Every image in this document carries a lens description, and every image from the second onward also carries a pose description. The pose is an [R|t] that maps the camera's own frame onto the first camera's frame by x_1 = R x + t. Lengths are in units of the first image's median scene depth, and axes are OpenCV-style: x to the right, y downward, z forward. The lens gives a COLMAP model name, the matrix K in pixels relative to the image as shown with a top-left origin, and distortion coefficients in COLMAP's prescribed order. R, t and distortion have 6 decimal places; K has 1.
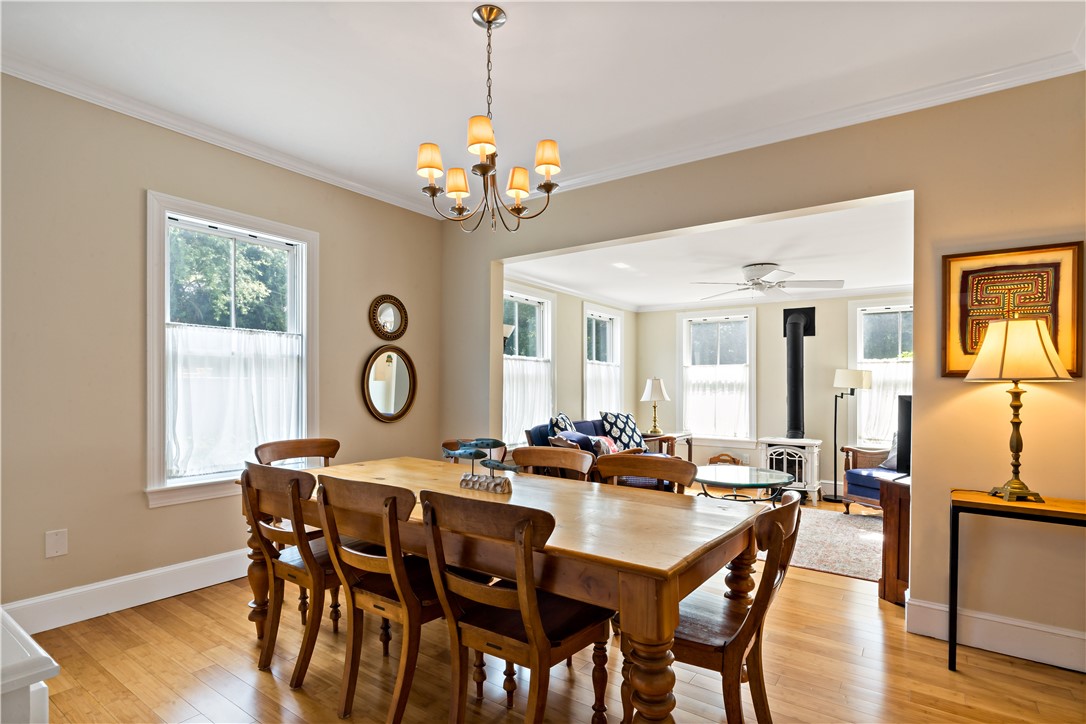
lens RADIAL K [[551.9, 0, 540.9], [0, 551.9, 373.7], [0, 0, 1]] dist [-0.000621, 0.000154]
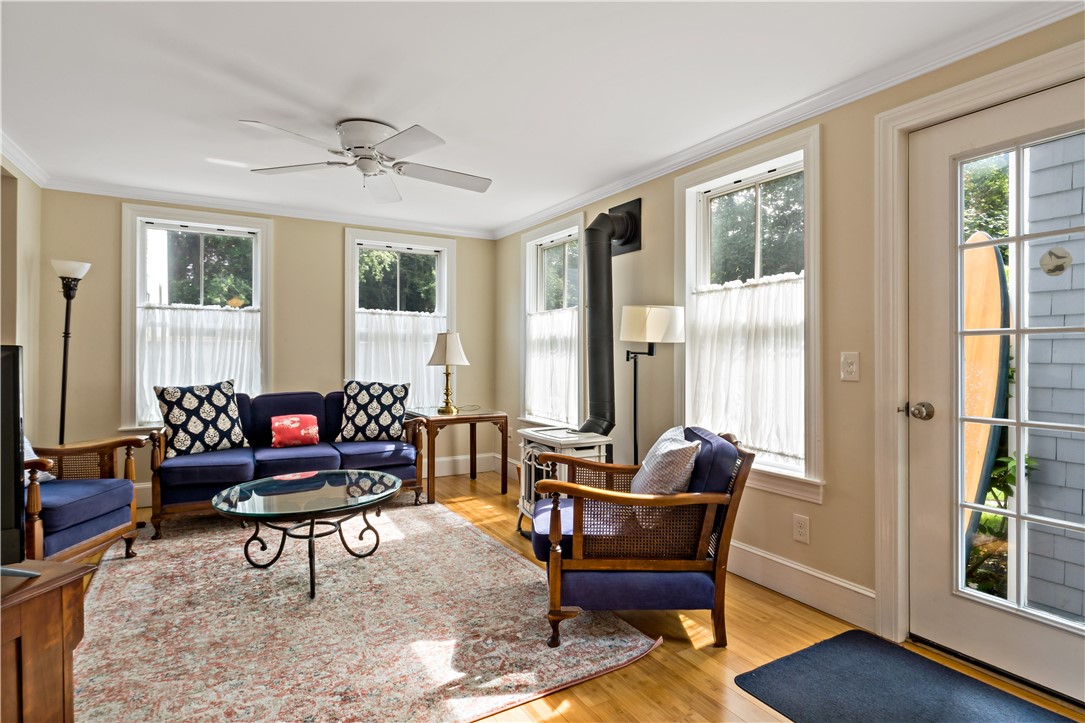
lens RADIAL K [[571.6, 0, 543.7], [0, 571.6, 348.7], [0, 0, 1]] dist [0.000626, 0.000589]
pose [[0.910312, -0.007541, -0.413855, 0.645857], [0.015350, 0.999761, 0.015545, 0.020973], [0.413639, -0.020503, 0.910210, 0.433698]]
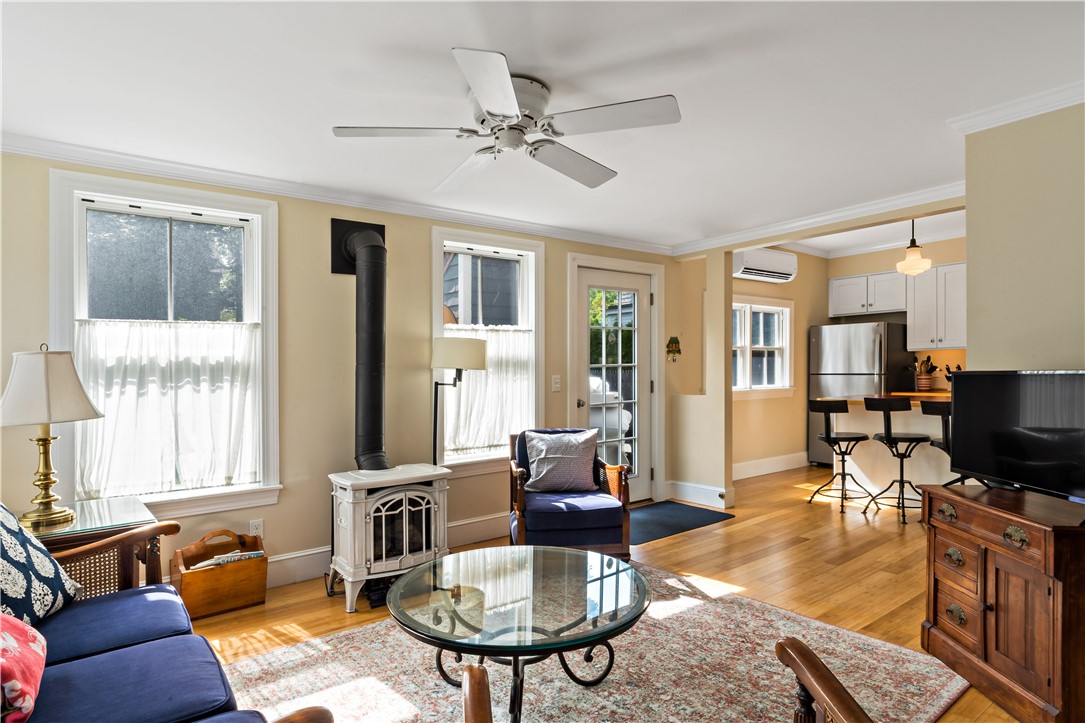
lens RADIAL K [[590.7, 0, 545.5], [0, 590.7, 380.2], [0, 0, 1]] dist [0.002562, 0.000153]
pose [[0.296517, -0.031615, 0.954504, -0.029975], [-0.006908, 0.999355, 0.035246, 0.012459], [-0.955003, -0.017045, 0.296107, 0.670142]]
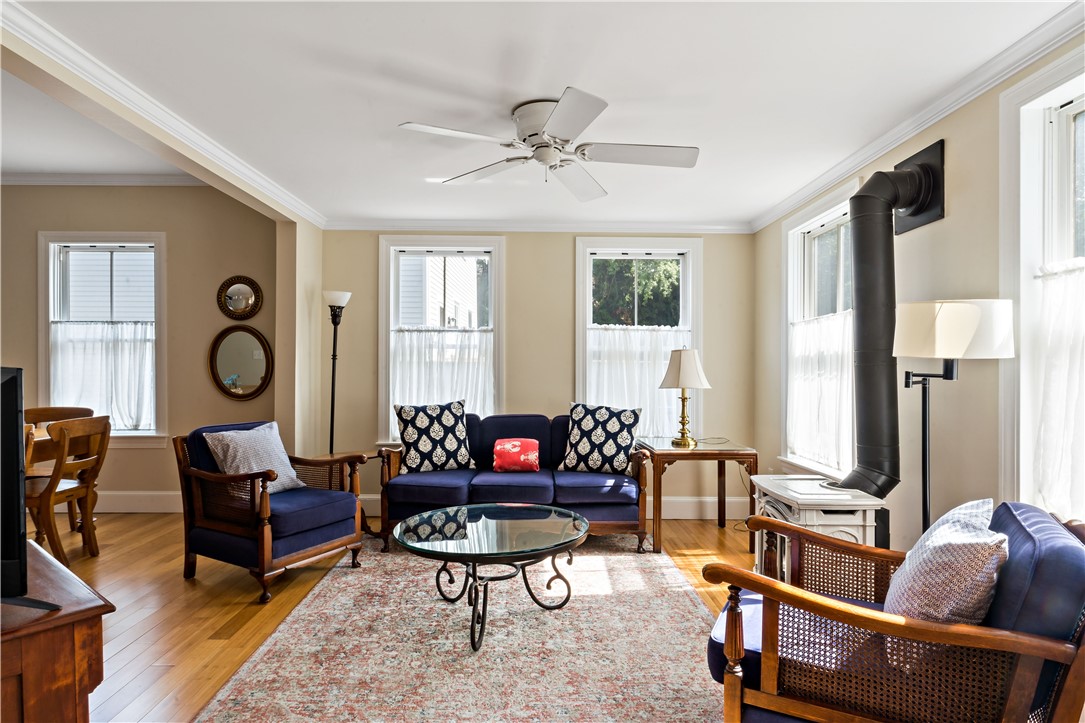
lens RADIAL K [[603.8, 0, 541.6], [0, 603.8, 367.8], [0, 0, 1]] dist [-0.001974, 0.000523]
pose [[0.594515, -0.009501, -0.804029, 0.659413], [0.023069, 0.999720, 0.005245, 0.022786], [0.803754, -0.021667, 0.594567, 0.546605]]
